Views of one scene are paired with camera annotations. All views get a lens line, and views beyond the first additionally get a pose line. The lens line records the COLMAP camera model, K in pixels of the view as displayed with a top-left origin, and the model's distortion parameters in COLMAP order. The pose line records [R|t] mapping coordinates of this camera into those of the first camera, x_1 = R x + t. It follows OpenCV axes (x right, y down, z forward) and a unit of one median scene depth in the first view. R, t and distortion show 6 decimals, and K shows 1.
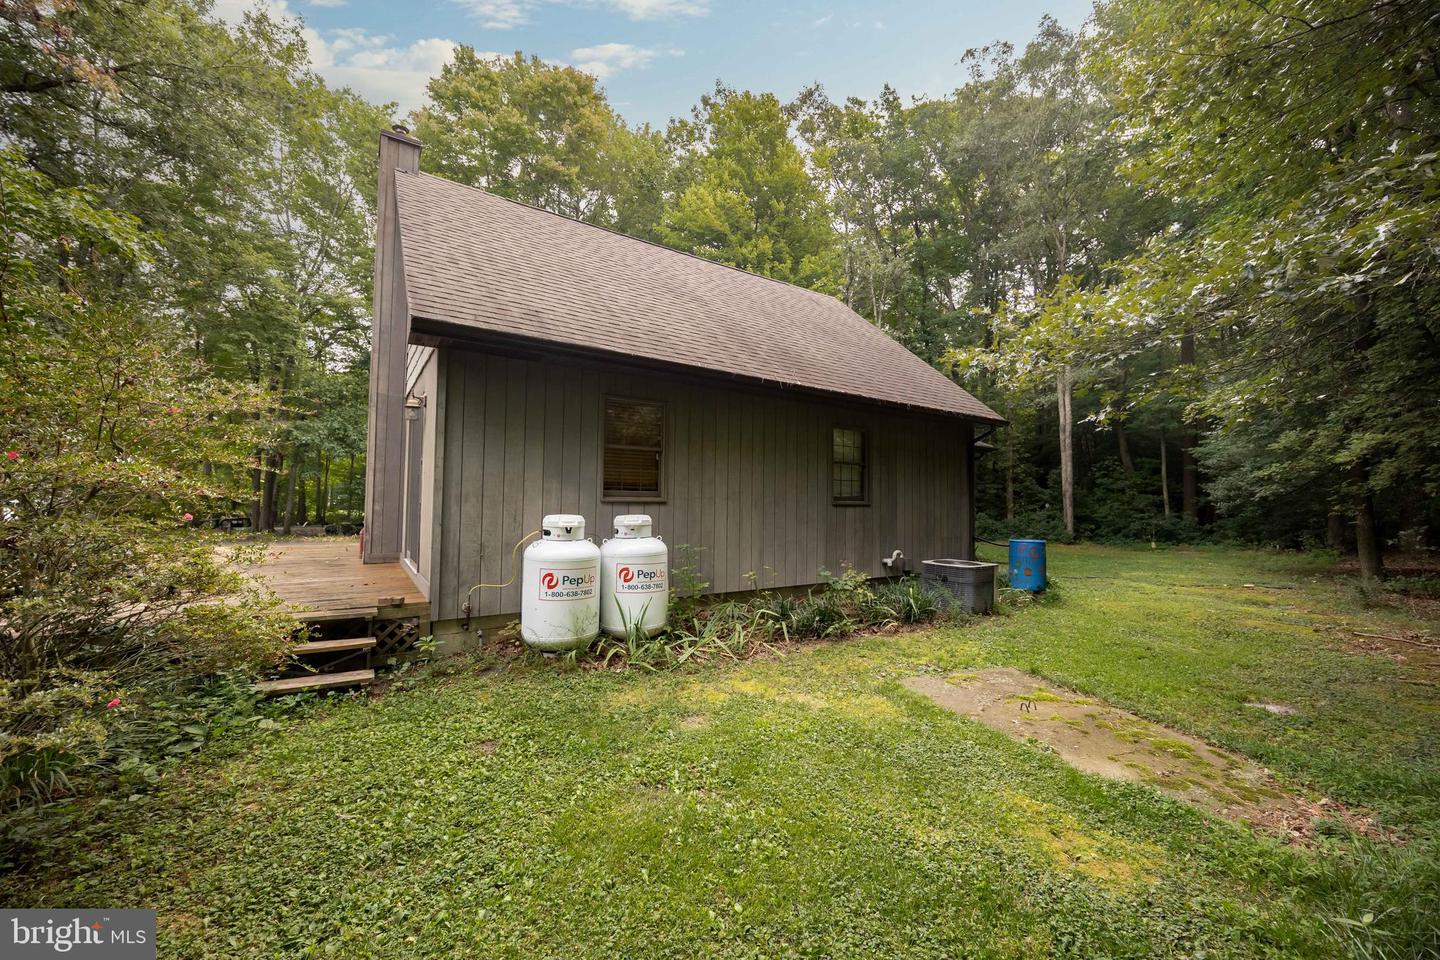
lens RADIAL K [[548.0, 0, 715.2], [0, 548.0, 478.2], [0, 0, 1]] dist [-0.001218, -0.000051]
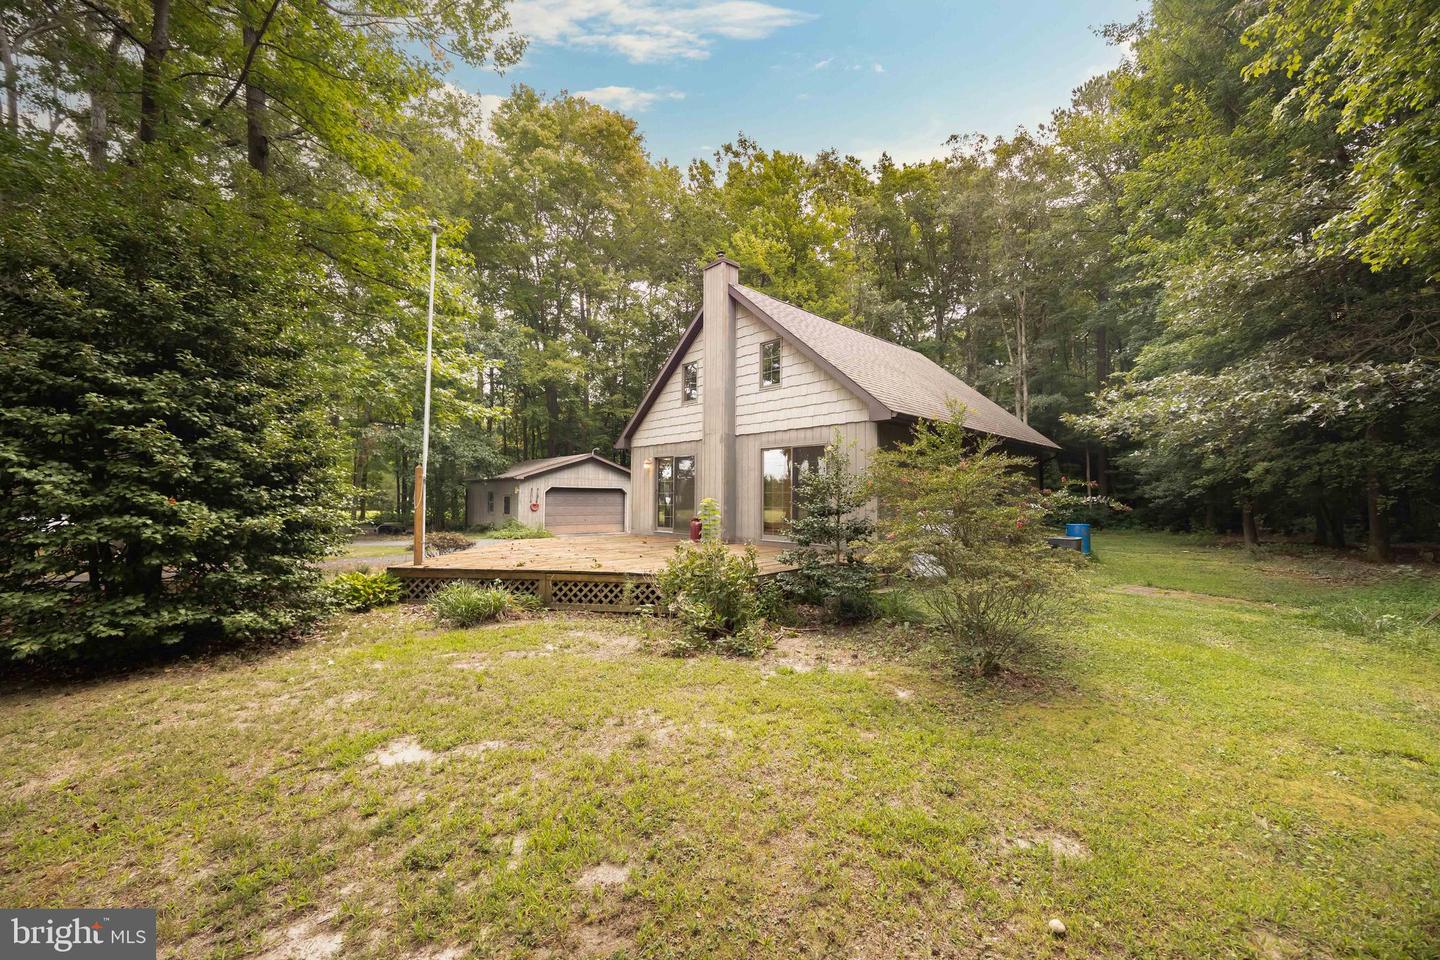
lens RADIAL K [[548.0, 0, 715.2], [0, 548.0, 478.2], [0, 0, 1]] dist [-0.001218, -0.000051]
pose [[0.988440, -0.000108, 0.151614, -0.247821], [-0.000959, 0.999975, 0.006963, -0.011323], [-0.151611, -0.007028, 0.988415, -0.145410]]
